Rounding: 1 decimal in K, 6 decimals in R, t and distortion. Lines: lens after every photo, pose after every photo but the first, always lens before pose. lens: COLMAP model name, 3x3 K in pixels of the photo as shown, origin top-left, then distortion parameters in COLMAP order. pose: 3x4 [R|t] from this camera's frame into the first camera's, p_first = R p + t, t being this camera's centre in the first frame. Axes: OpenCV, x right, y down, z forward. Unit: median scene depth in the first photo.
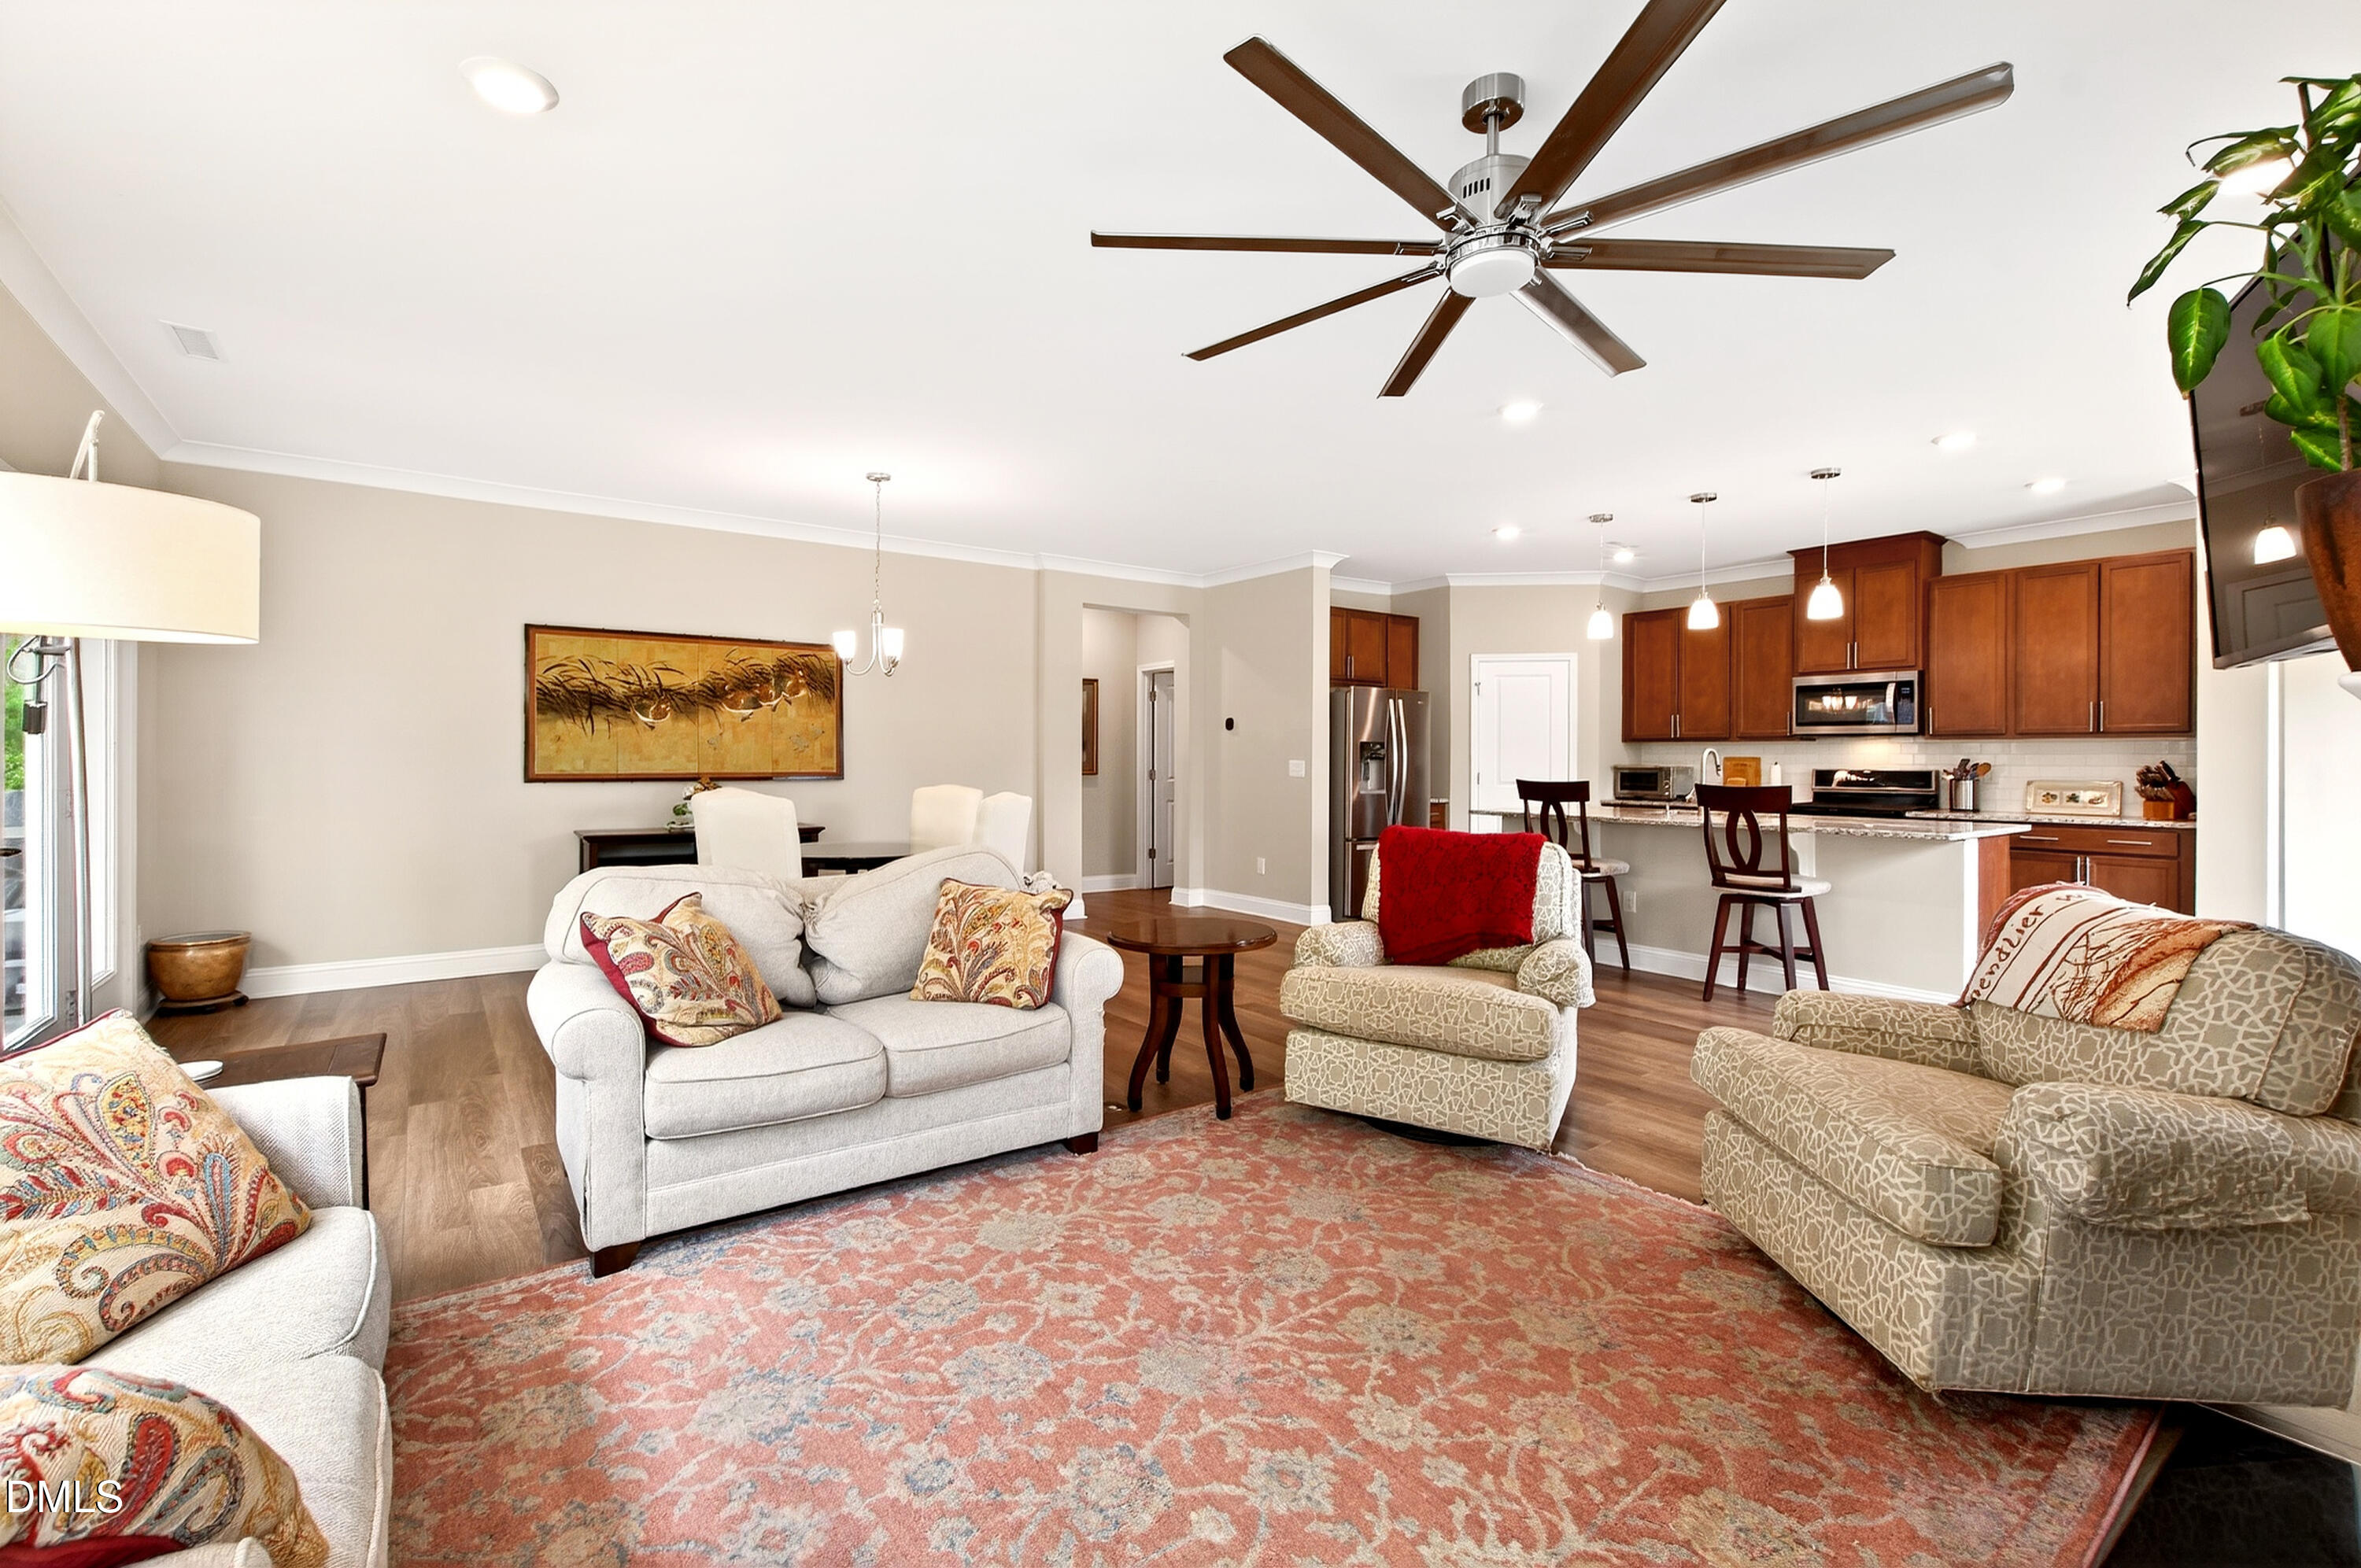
lens RADIAL K [[1020.6, 0, 1143.8], [0, 1020.6, 764.1], [0, 0, 1]] dist [-0.001450, 0.000190]
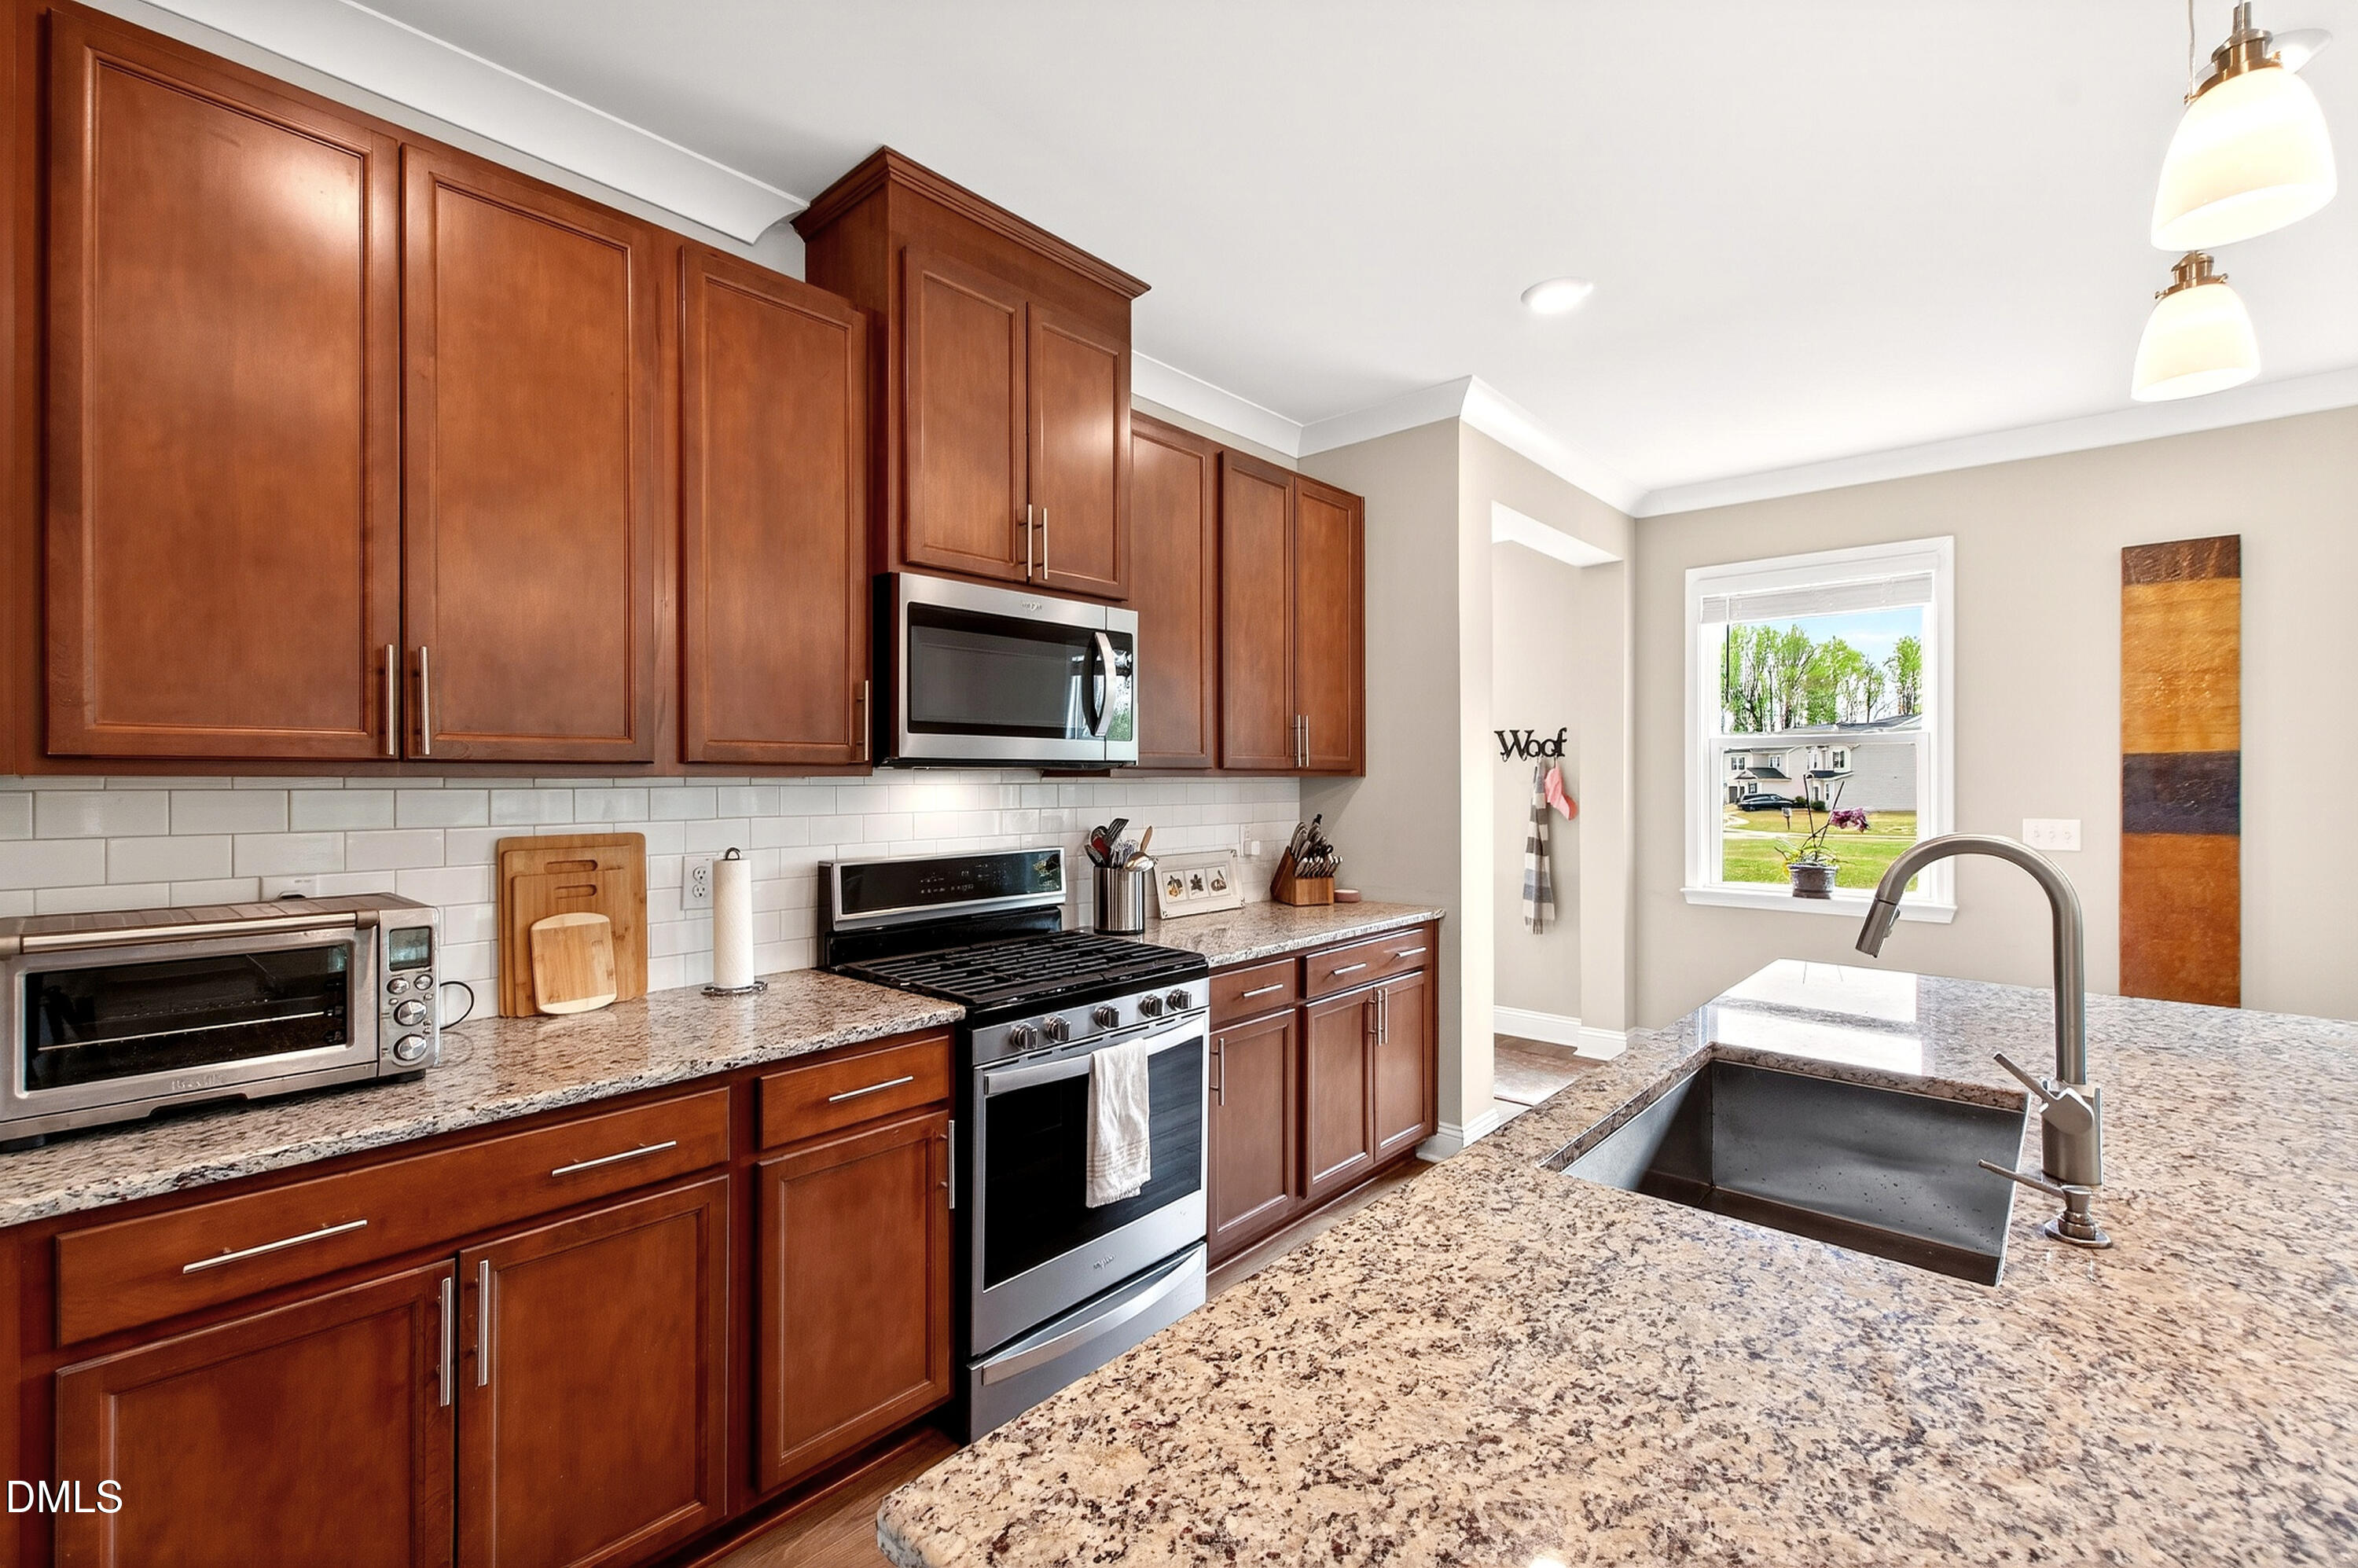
lens RADIAL K [[1022.2, 0, 1176.9], [0, 1022.2, 773.4], [0, 0, 1]] dist [0.003576, -0.005240]
pose [[-0.216625, 0.001335, 0.976254, 0.359877], [0.007024, 0.999975, 0.000191, -0.027167], [-0.976230, 0.006899, -0.216629, 1.112678]]
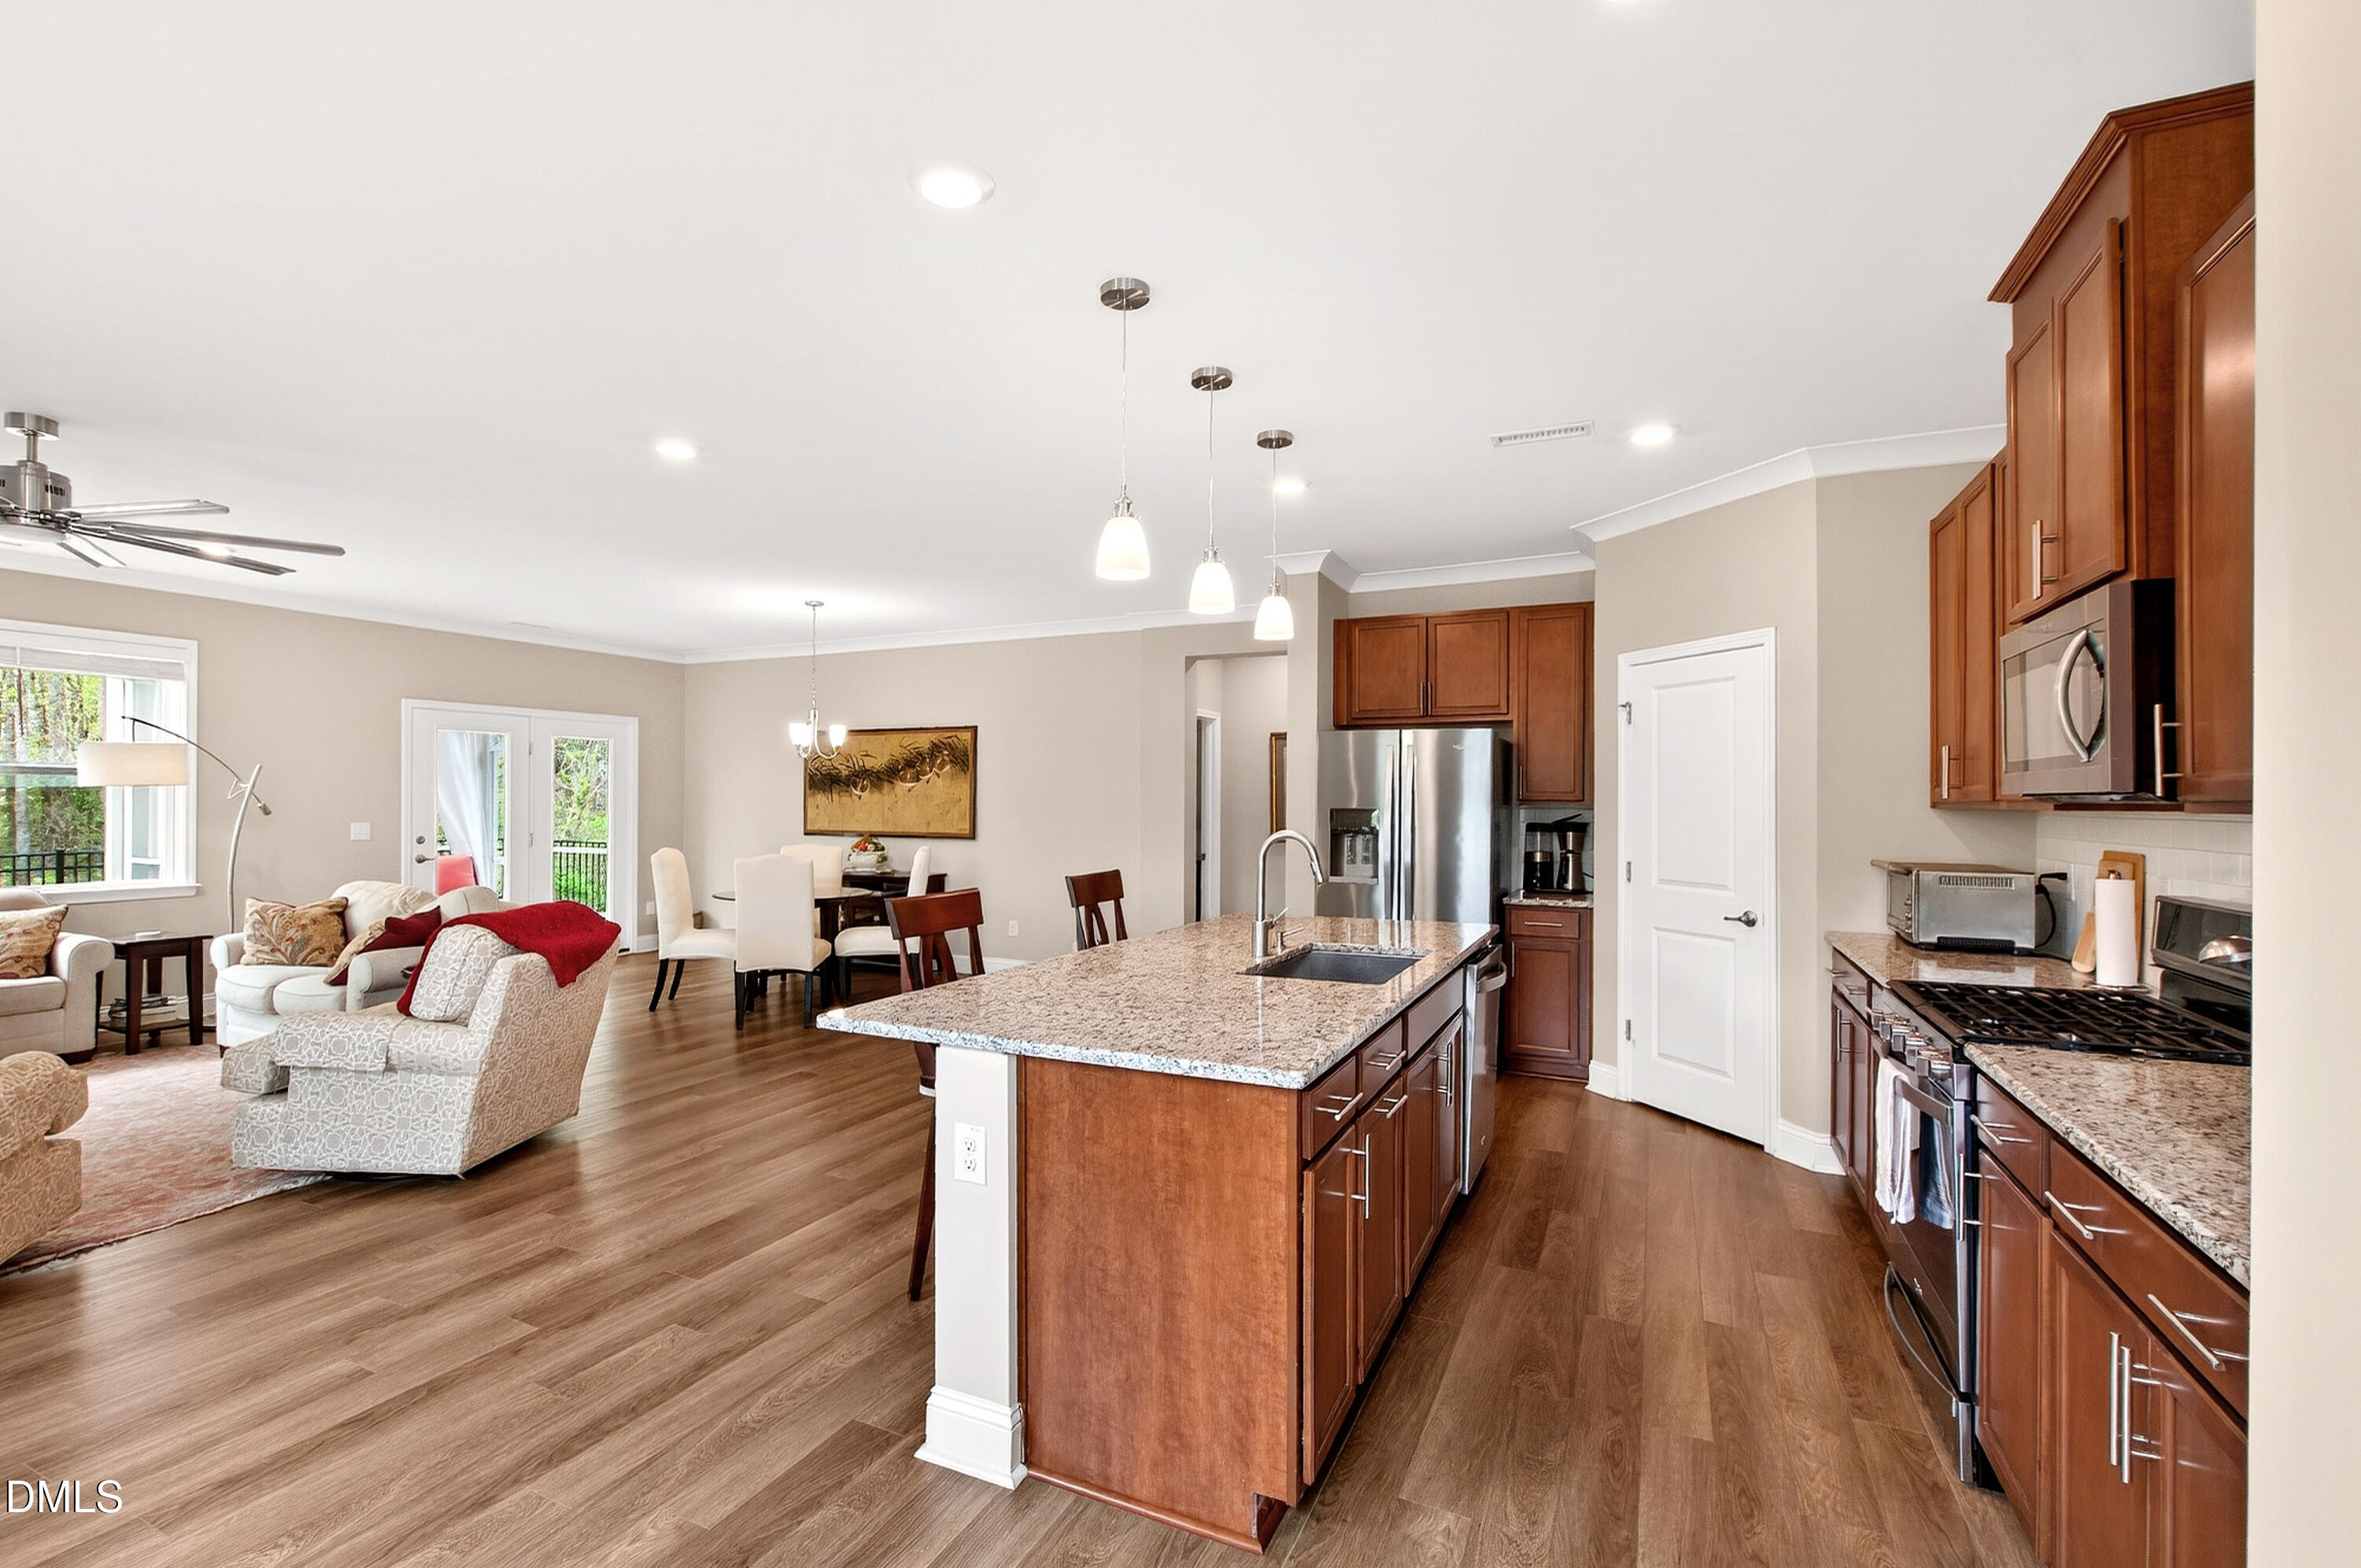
lens RADIAL K [[1060.7, 0, 1147.4], [0, 1060.7, 800.6], [0, 0, 1]] dist [0.023943, 0.000185]
pose [[0.480453, -0.001725, -0.877019, 0.932852], [-0.007663, 0.999952, -0.006165, -0.025474], [0.876987, 0.009682, 0.480416, 0.621958]]
